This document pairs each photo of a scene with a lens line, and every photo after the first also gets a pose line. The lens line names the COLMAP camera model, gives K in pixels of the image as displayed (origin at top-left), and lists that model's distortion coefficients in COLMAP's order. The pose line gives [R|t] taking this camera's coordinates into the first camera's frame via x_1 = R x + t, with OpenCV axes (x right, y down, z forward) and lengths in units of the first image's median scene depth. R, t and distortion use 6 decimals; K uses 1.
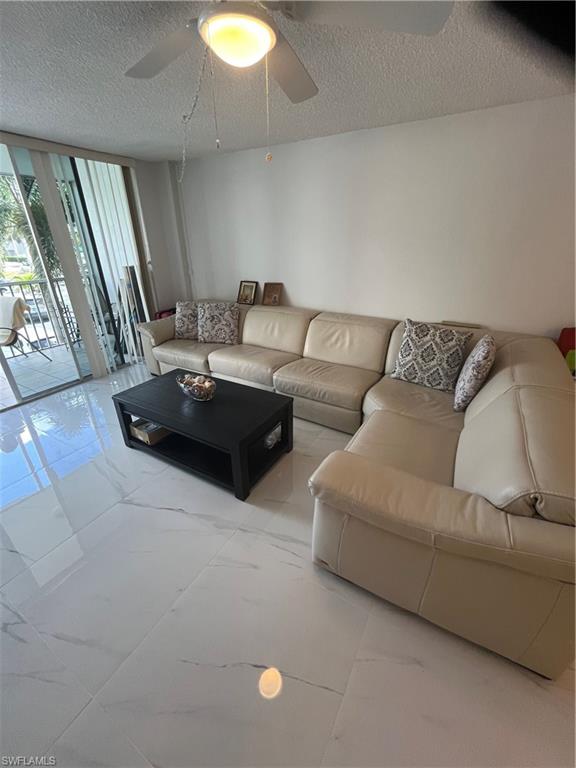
lens RADIAL K [[314.5, 0, 285.9], [0, 314.5, 385.0], [0, 0, 1]] dist [-0.002518, 0.000640]
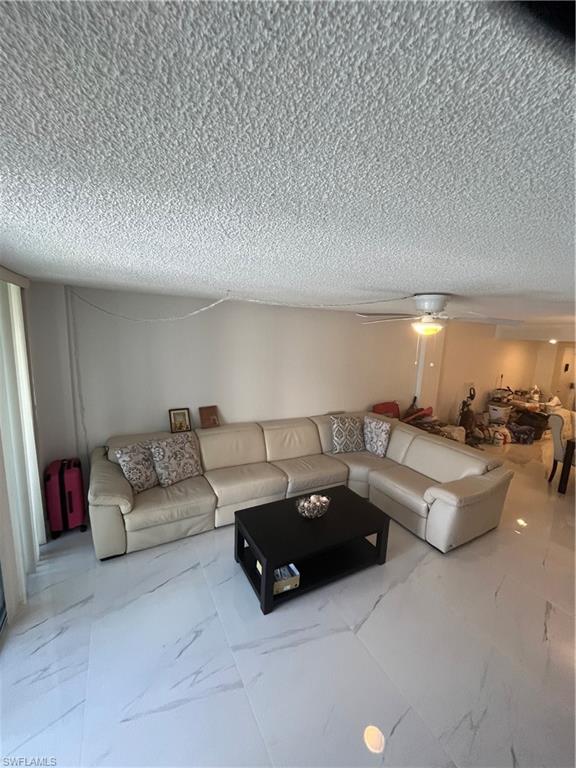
lens RADIAL K [[314.5, 0, 285.0], [0, 314.5, 388.1], [0, 0, 1]] dist [-0.002518, 0.000640]
pose [[0.512050, -0.120251, 0.850497, -0.822258], [0.317376, 0.946570, -0.057245, -0.243397], [-0.798171, 0.299240, 0.522856, 0.214027]]
